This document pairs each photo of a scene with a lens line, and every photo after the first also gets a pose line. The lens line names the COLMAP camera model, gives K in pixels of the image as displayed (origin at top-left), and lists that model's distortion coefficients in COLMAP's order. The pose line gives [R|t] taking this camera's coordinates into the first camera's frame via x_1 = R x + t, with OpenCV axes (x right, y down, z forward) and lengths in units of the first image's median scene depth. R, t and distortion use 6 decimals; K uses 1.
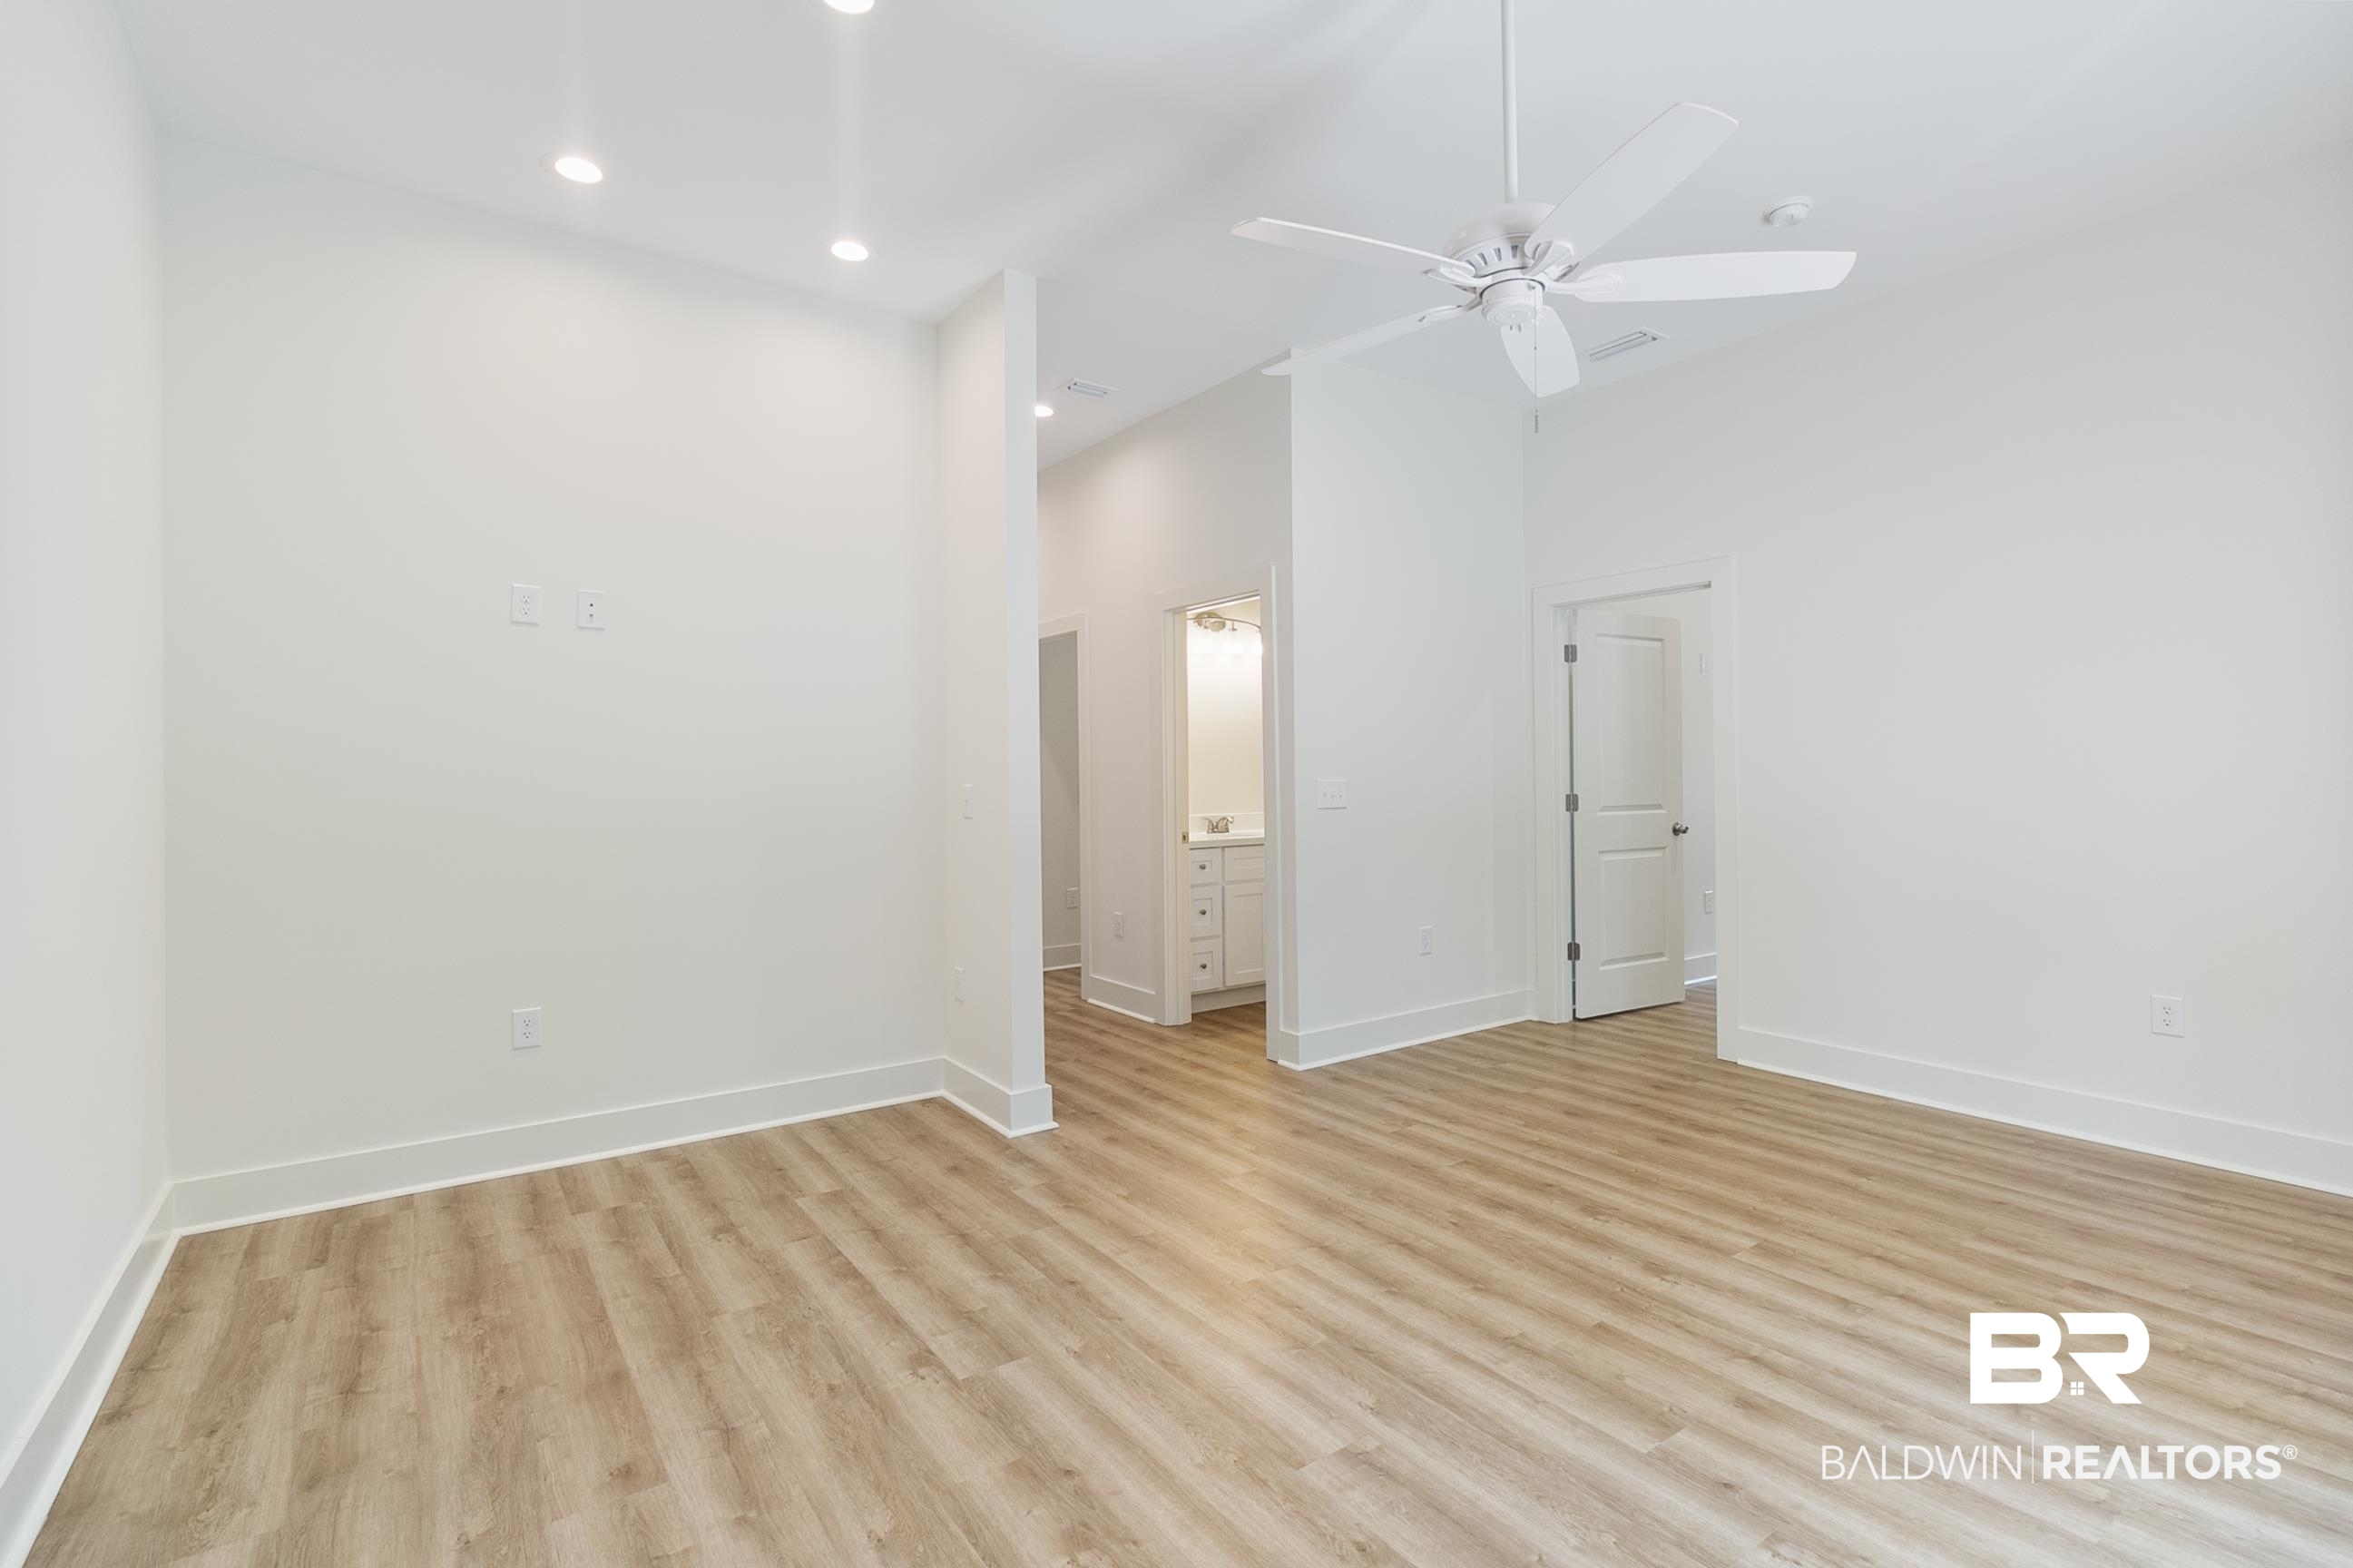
lens RADIAL K [[1105.6, 0, 1192.5], [0, 1105.6, 800.0], [0, 0, 1]] dist [0.000344, 0.000328]
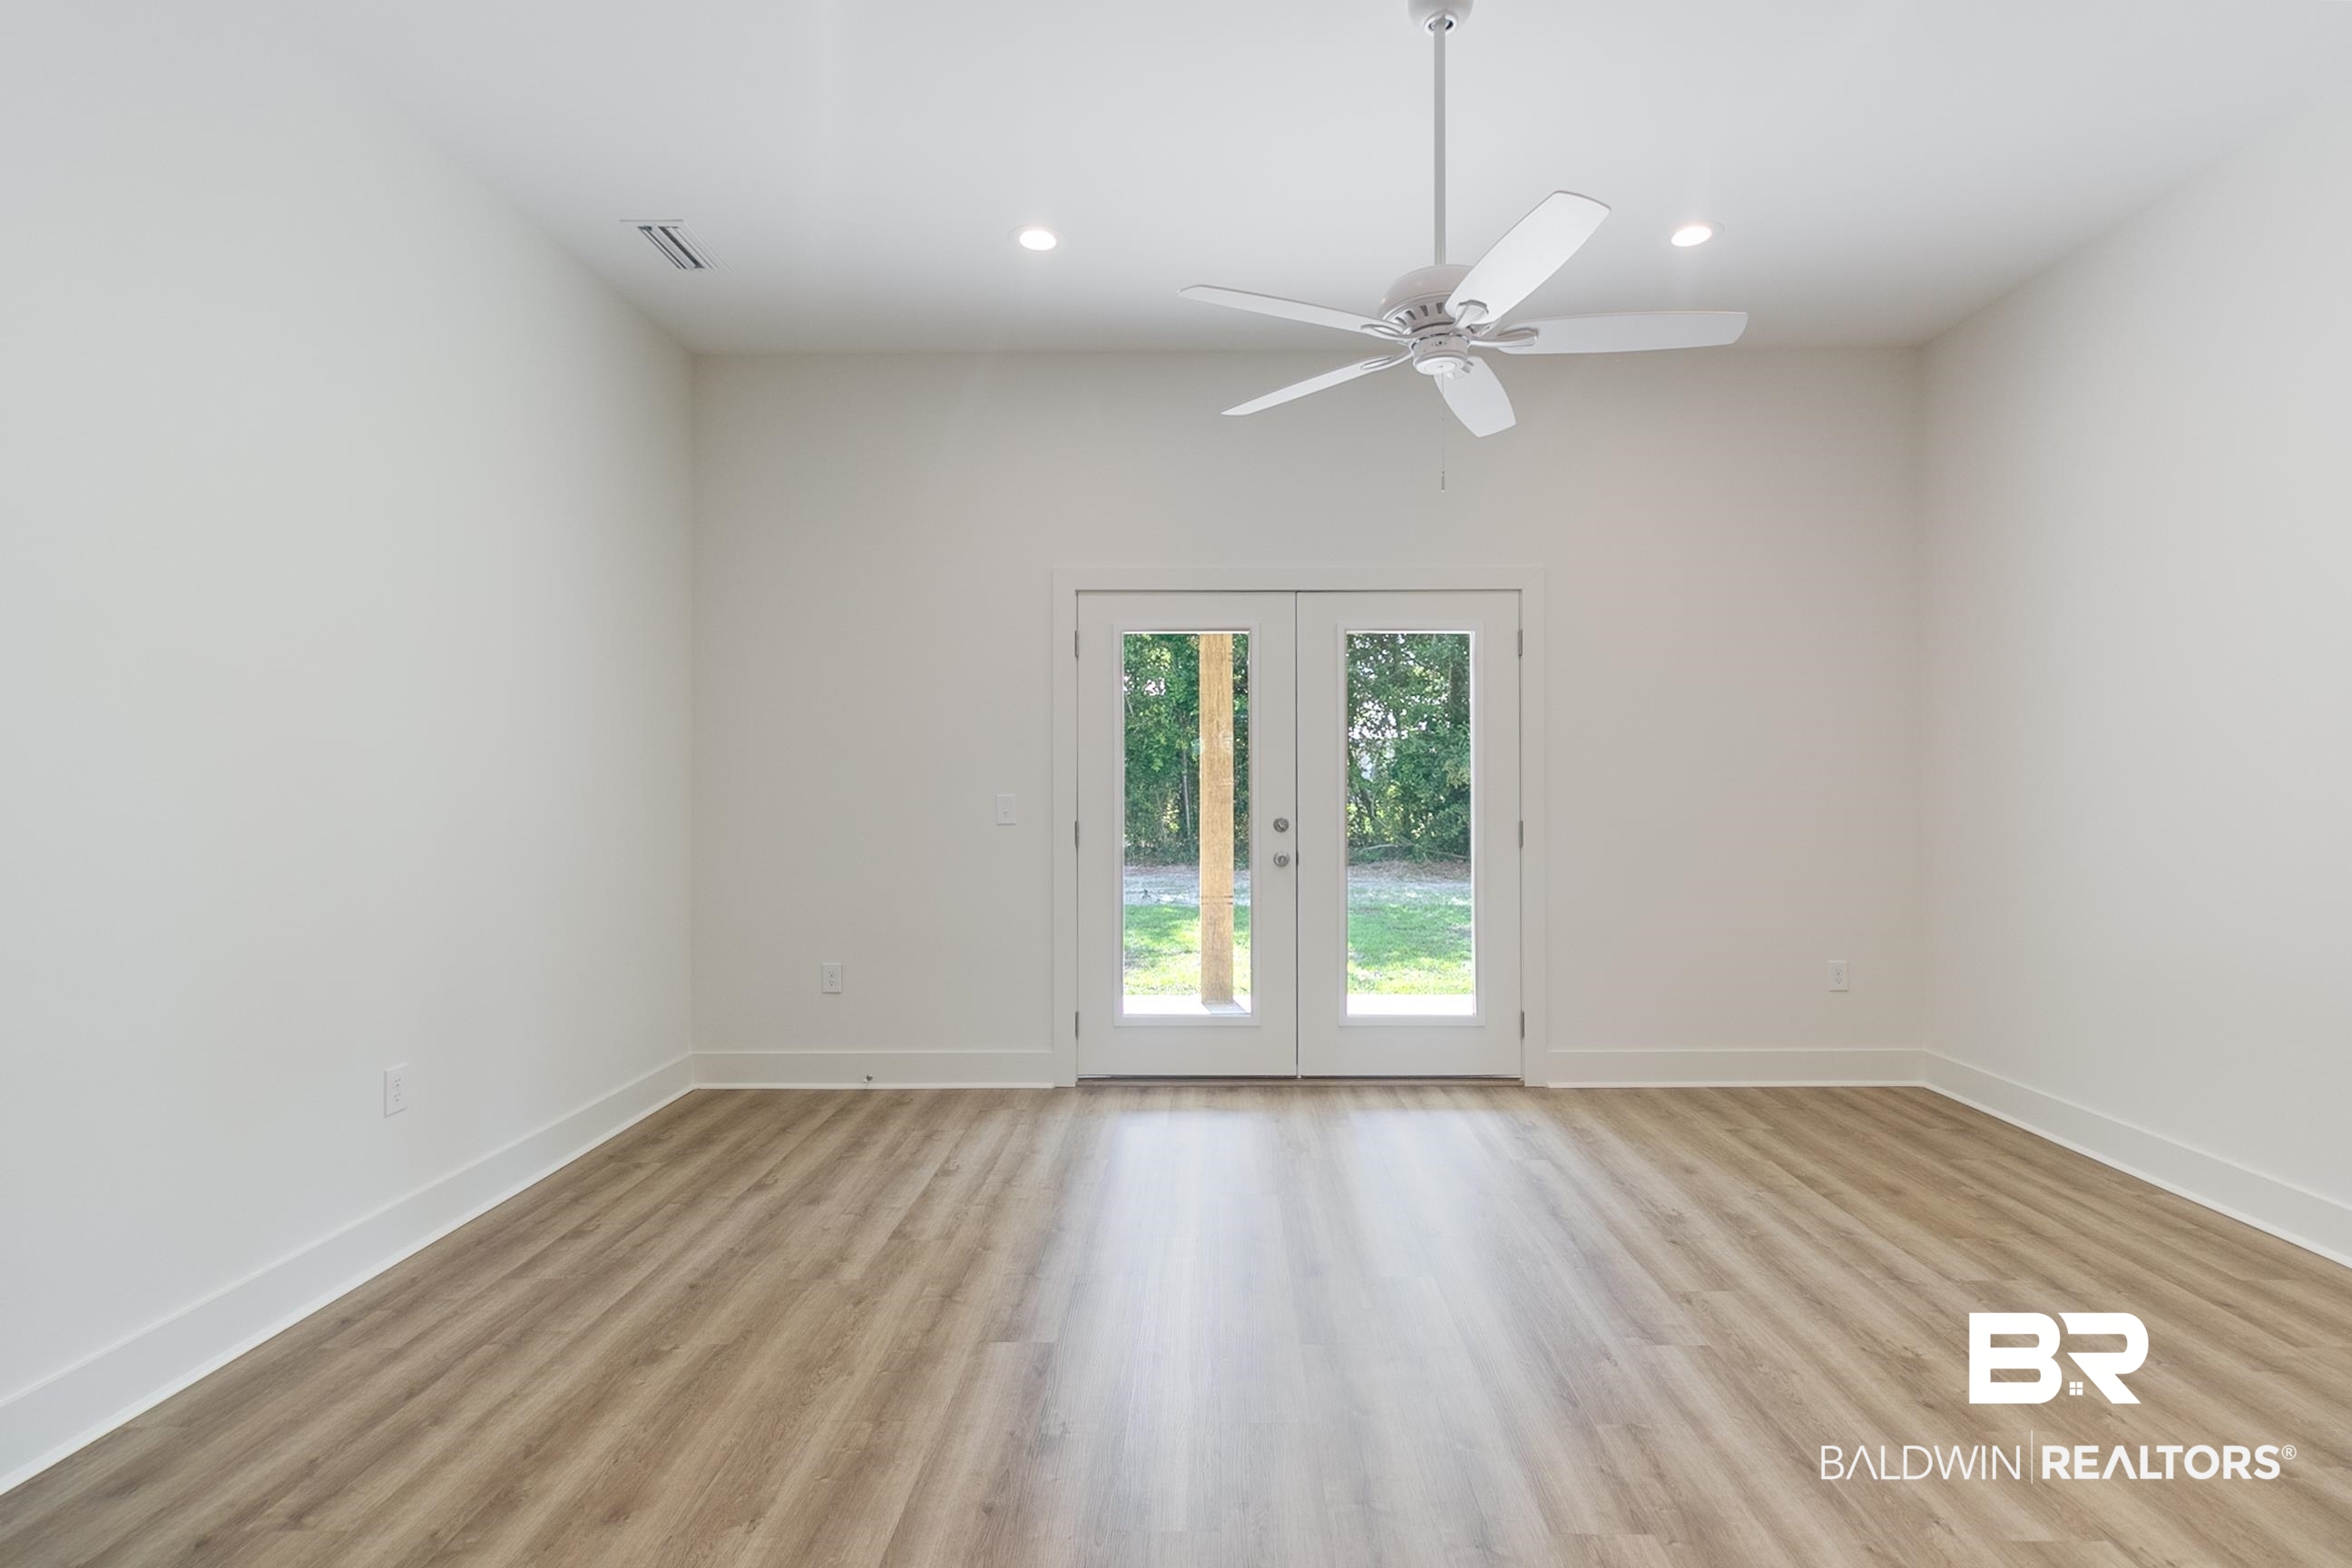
lens RADIAL K [[1105.2, 0, 1210.8], [0, 1105.2, 792.9], [0, 0, 1]] dist [0.000344, 0.000328]
pose [[-0.811922, 0.006532, 0.583730, -0.120927], [0.024899, 0.999415, 0.023449, -0.037802], [-0.583235, 0.033573, -0.811609, 1.556958]]
